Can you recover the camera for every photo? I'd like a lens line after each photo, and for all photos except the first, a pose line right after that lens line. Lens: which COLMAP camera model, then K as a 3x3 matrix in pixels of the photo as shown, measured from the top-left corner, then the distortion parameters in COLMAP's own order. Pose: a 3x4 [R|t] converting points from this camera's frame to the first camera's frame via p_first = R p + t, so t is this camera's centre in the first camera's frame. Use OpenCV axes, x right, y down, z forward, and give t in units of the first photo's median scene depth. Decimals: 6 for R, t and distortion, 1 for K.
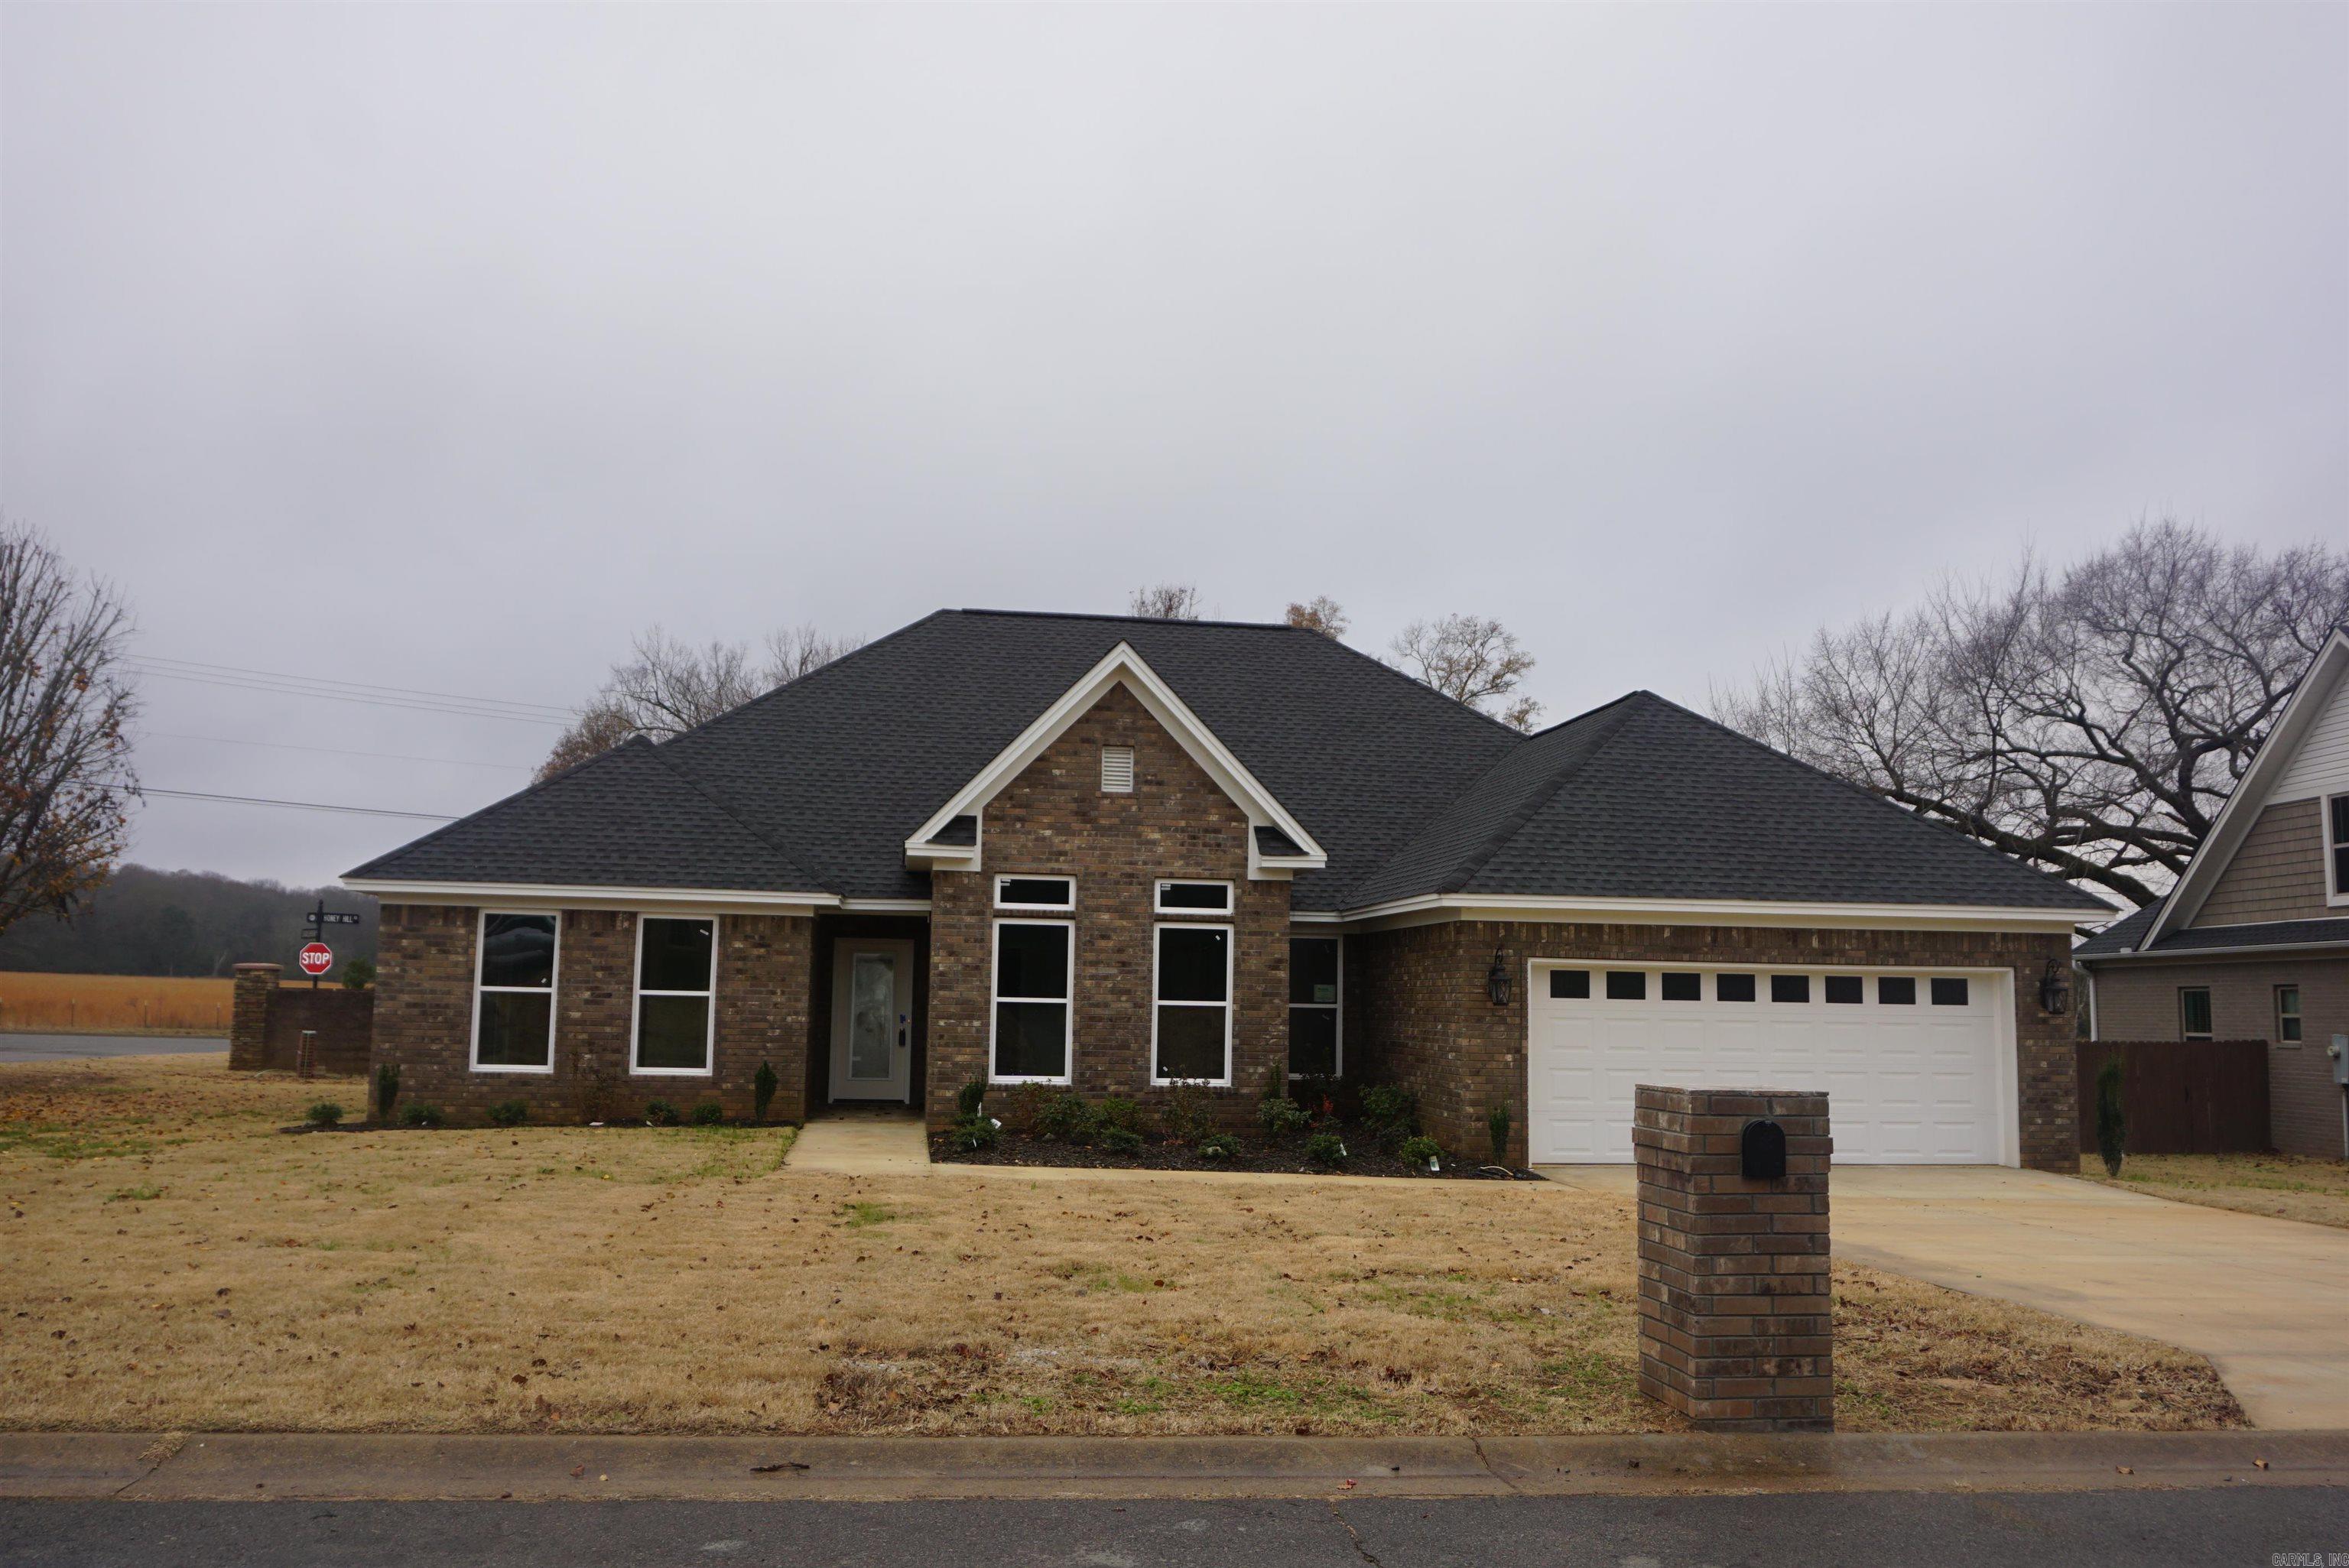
lens RADIAL K [[1836.1, 0, 1171.3], [0, 1836.1, 800.1], [0, 0, 1]] dist [-0.020098, 0.014822]
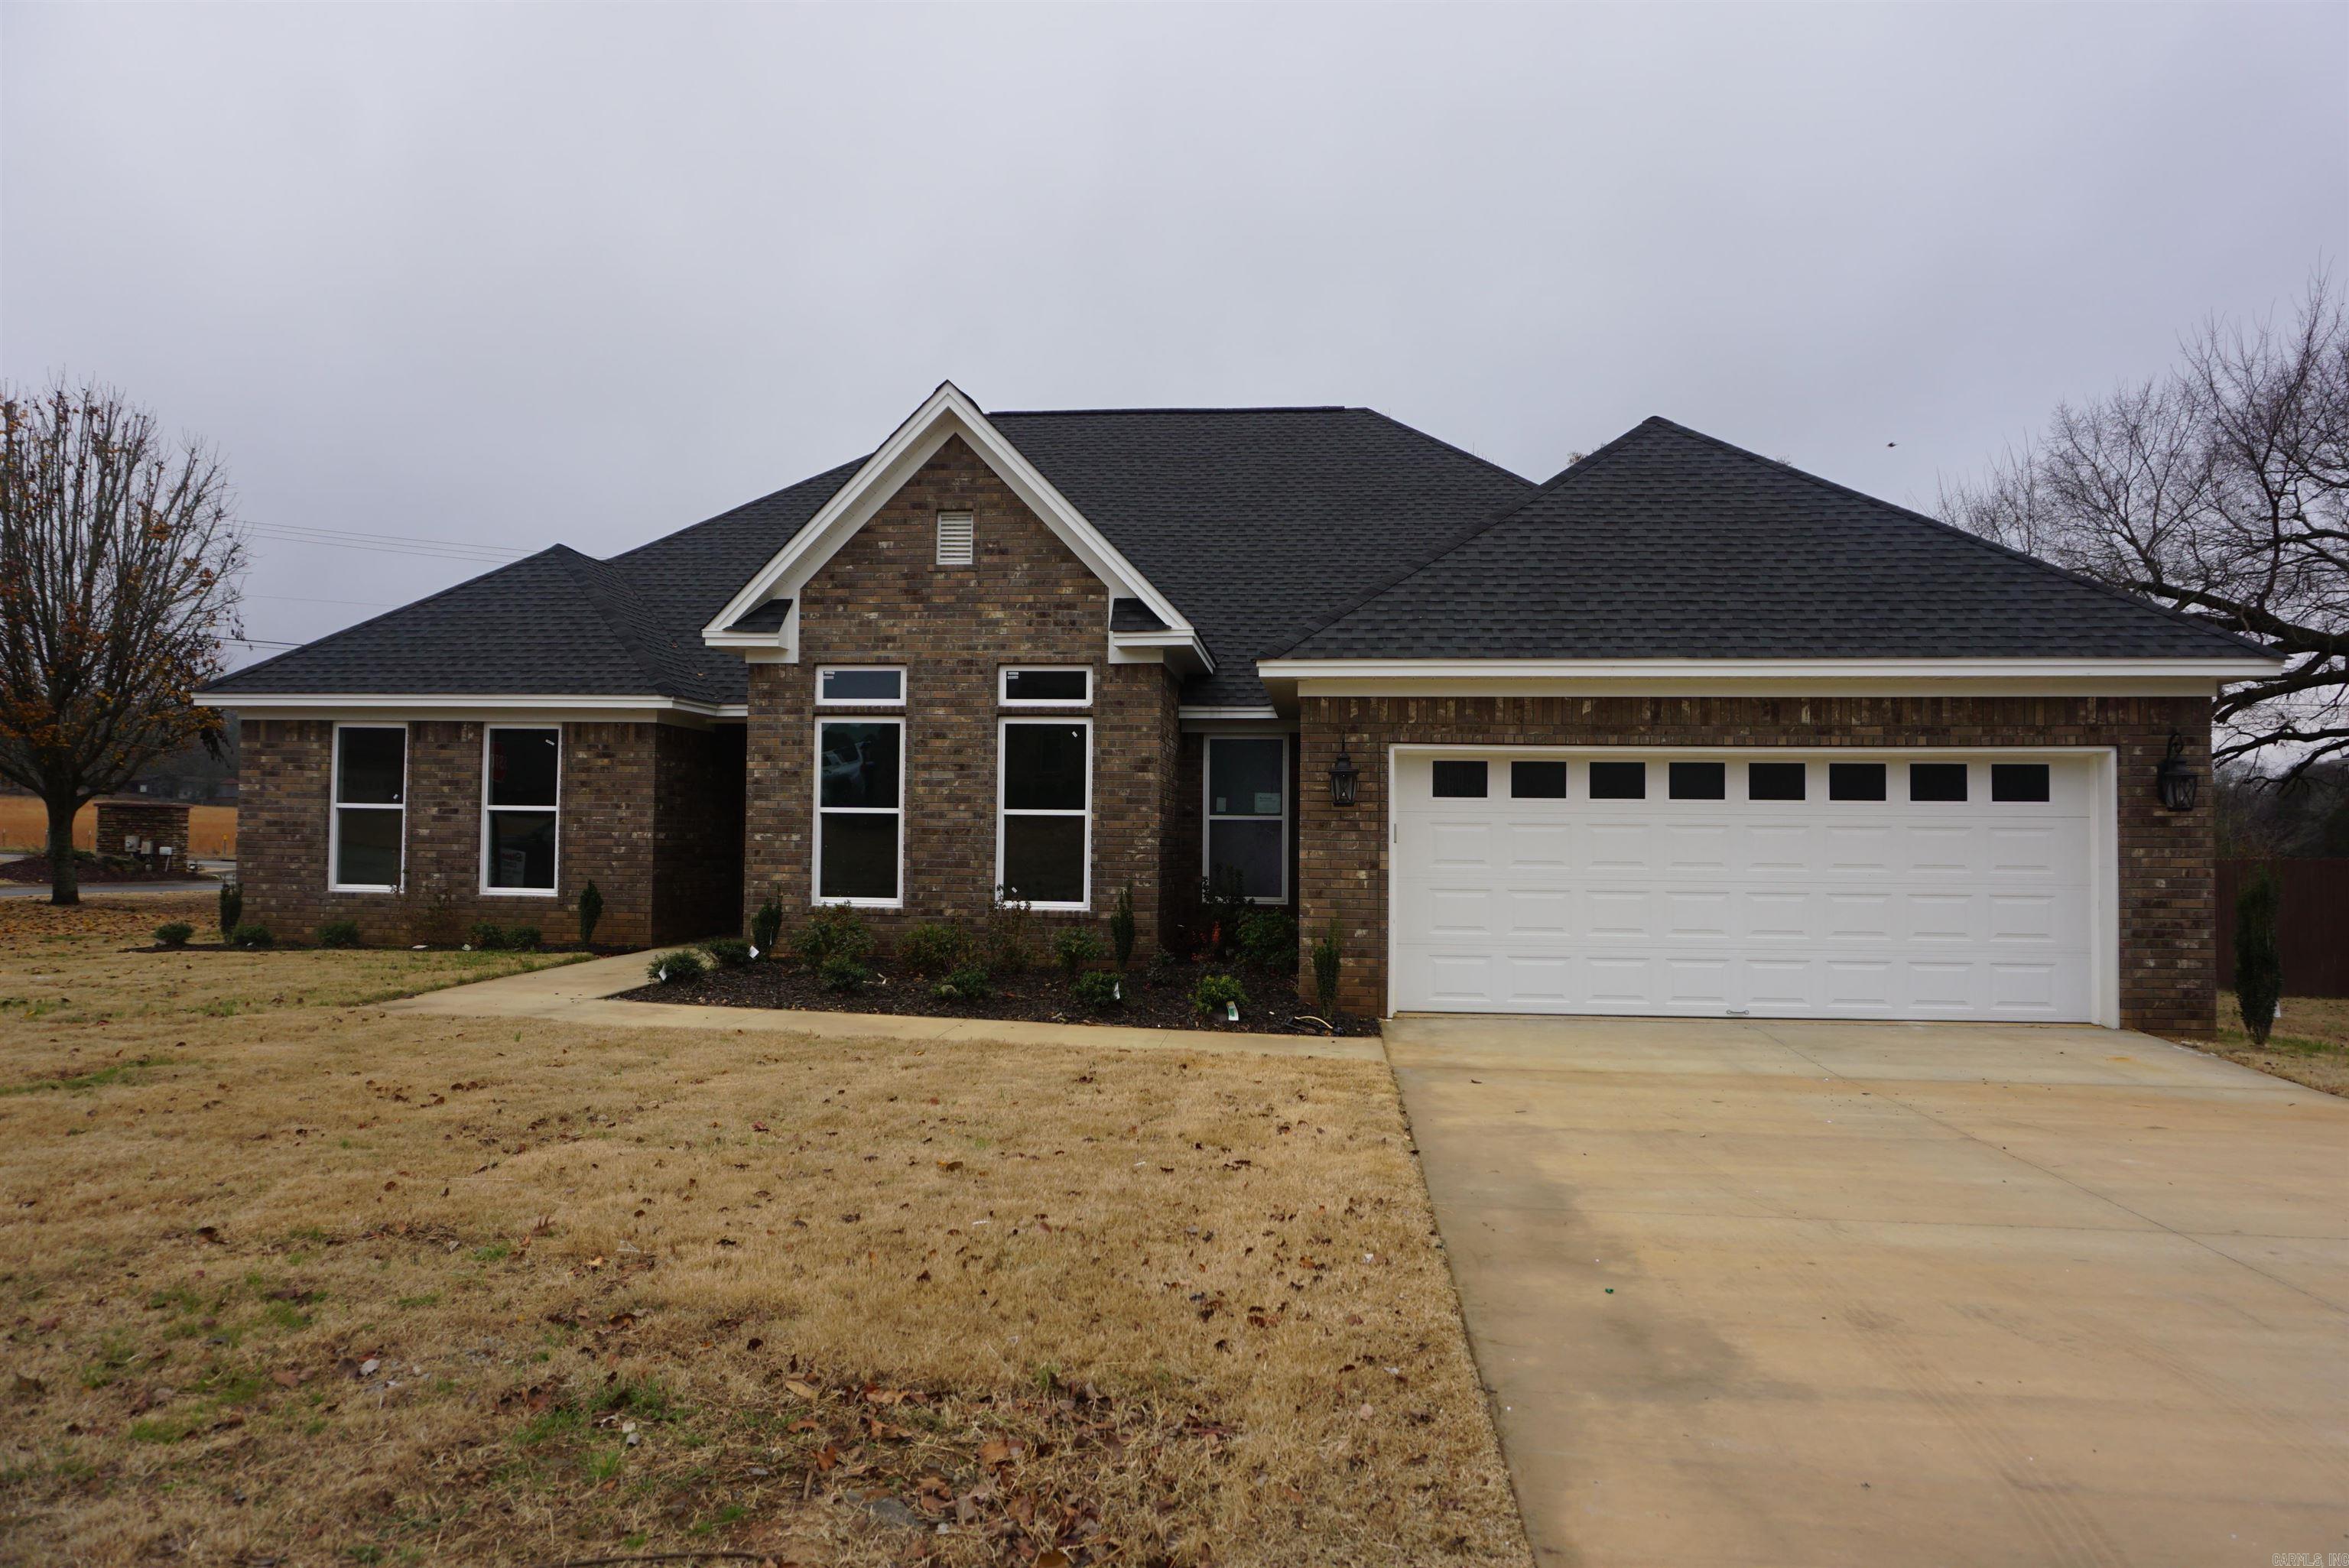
lens RADIAL K [[1565.8, 0, 1164.7], [0, 1565.8, 784.7], [0, 0, 1]] dist [-0.054694, 0.033561]
pose [[0.967931, -0.015969, -0.250710, 0.246240], [0.034154, 0.997076, 0.068353, 0.051396], [0.248886, -0.074723, 0.965646, 0.325306]]
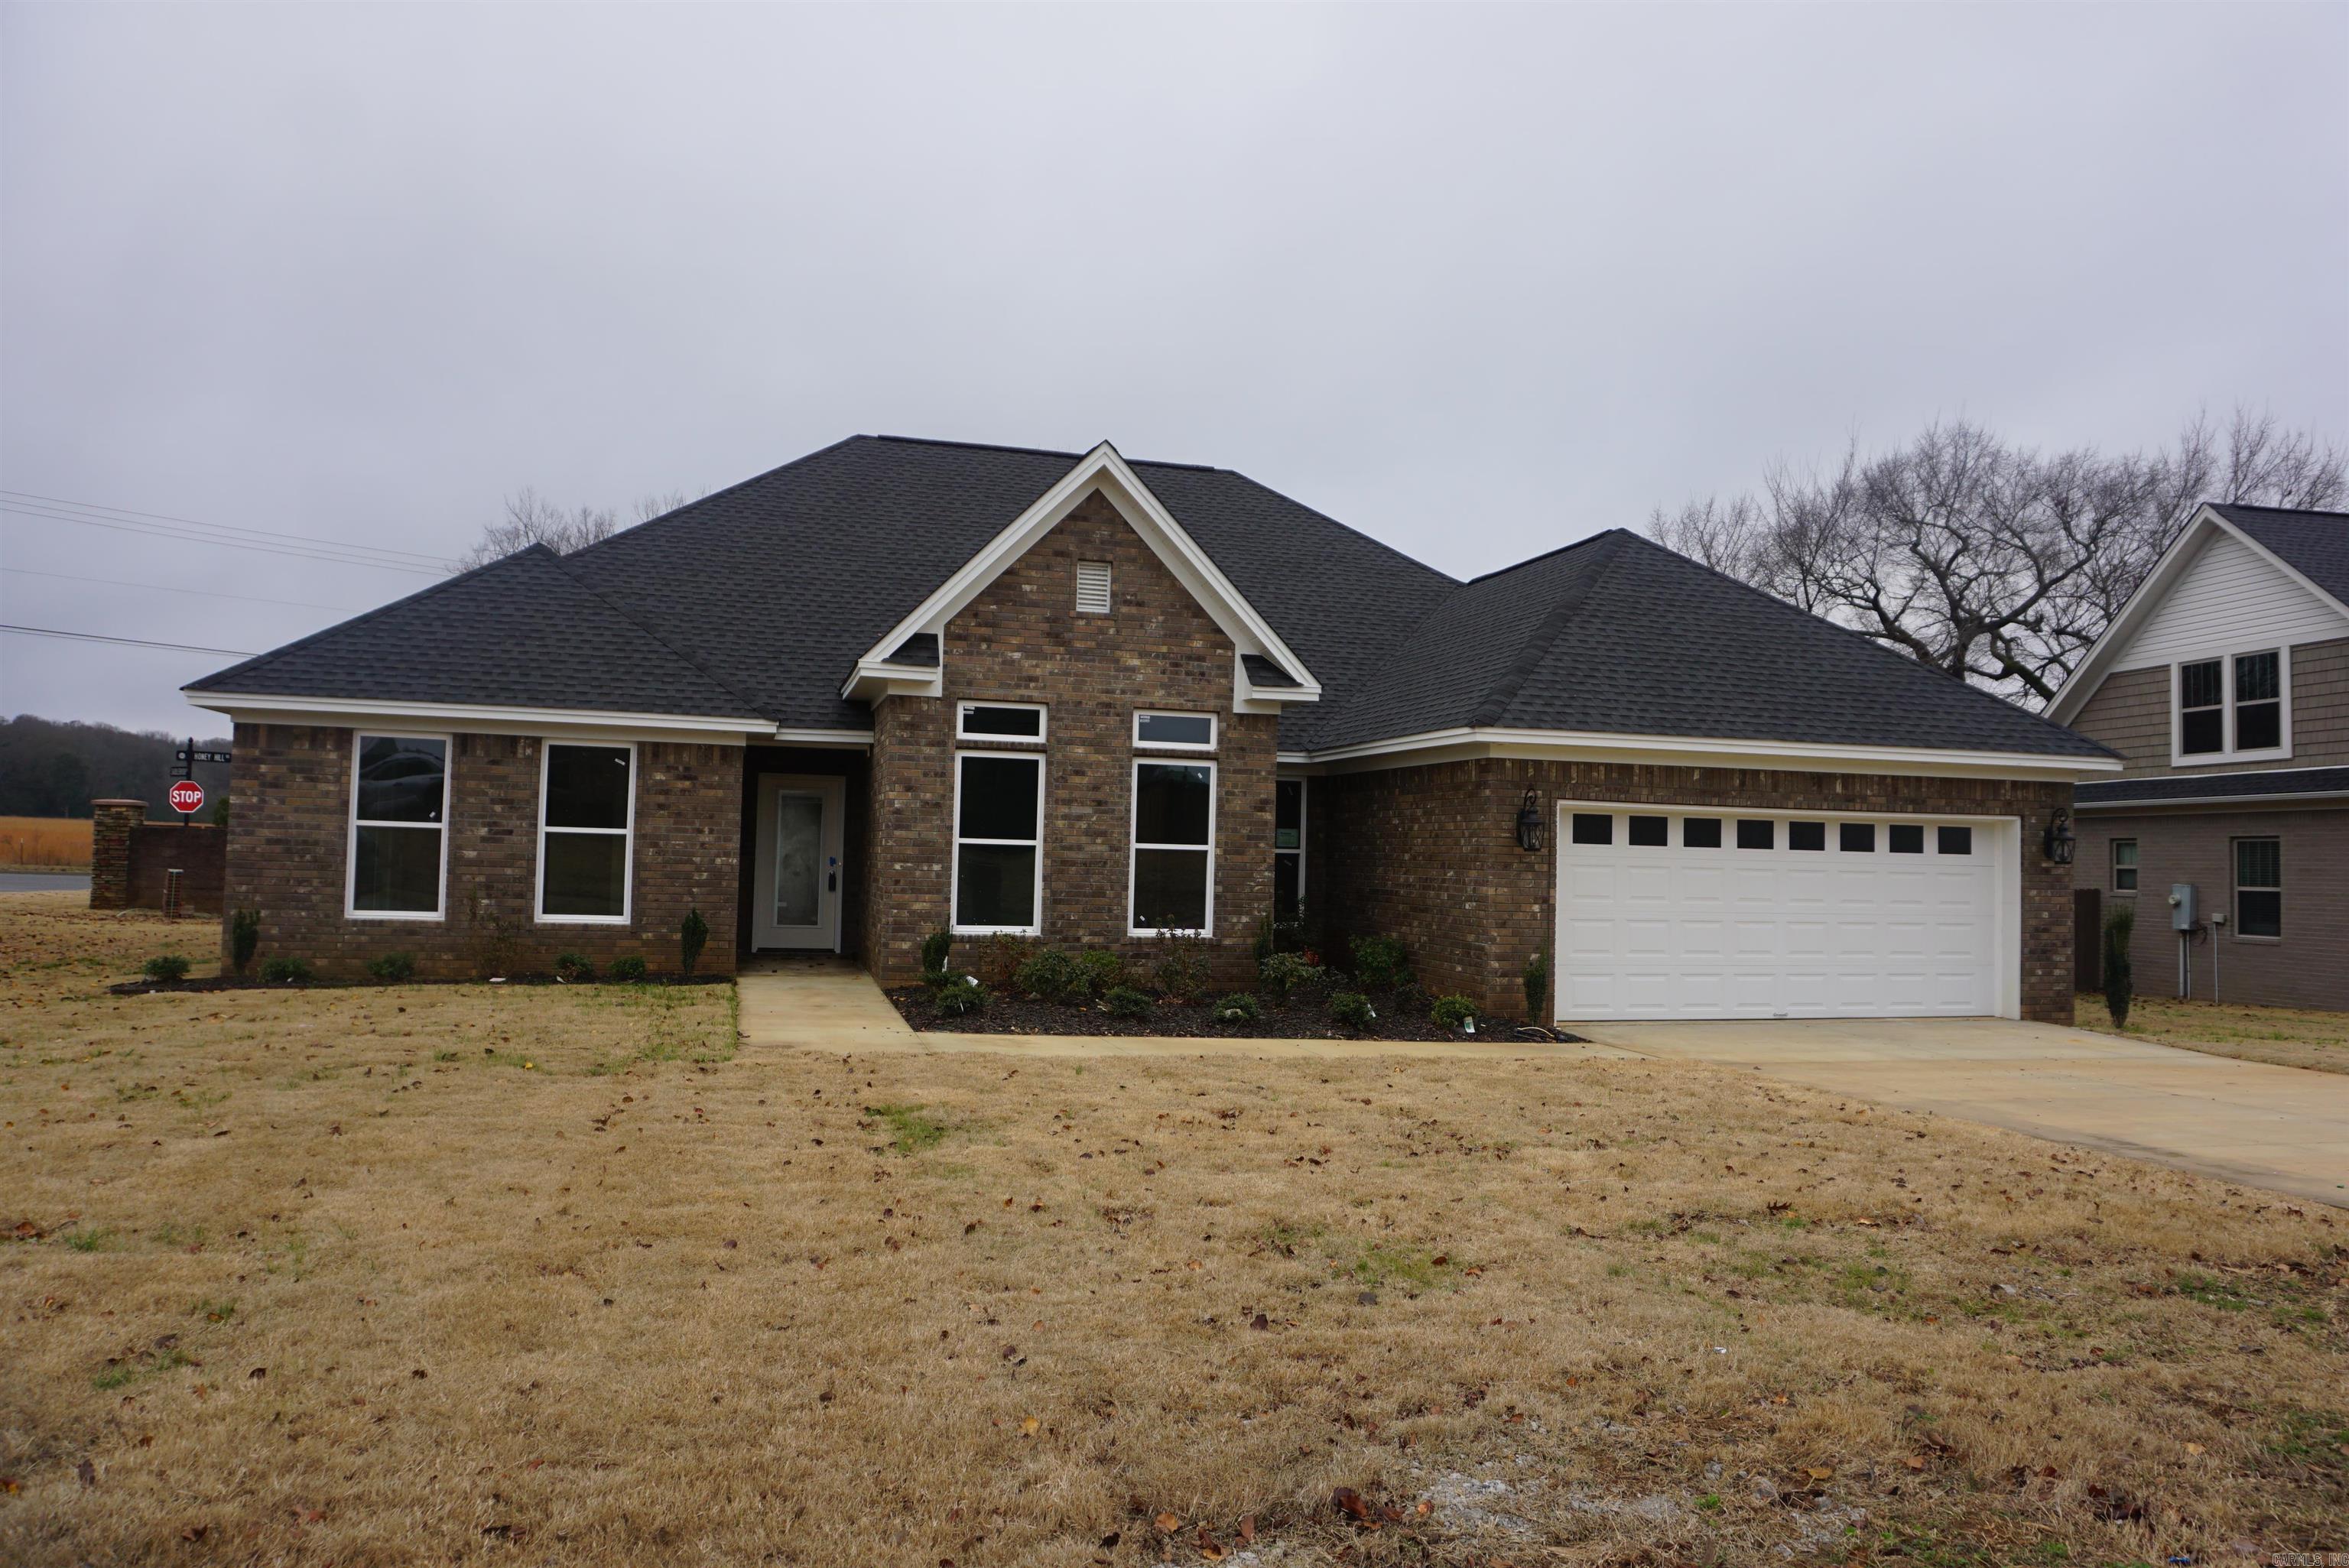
lens RADIAL K [[1565.8, 0, 1164.7], [0, 1565.8, 784.7], [0, 0, 1]] dist [-0.054694, 0.033561]
pose [[0.992678, 0.012585, 0.120134, -0.086674], [-0.020770, 0.997528, 0.067128, 0.028073], [-0.118992, -0.069131, 0.990486, 0.233778]]
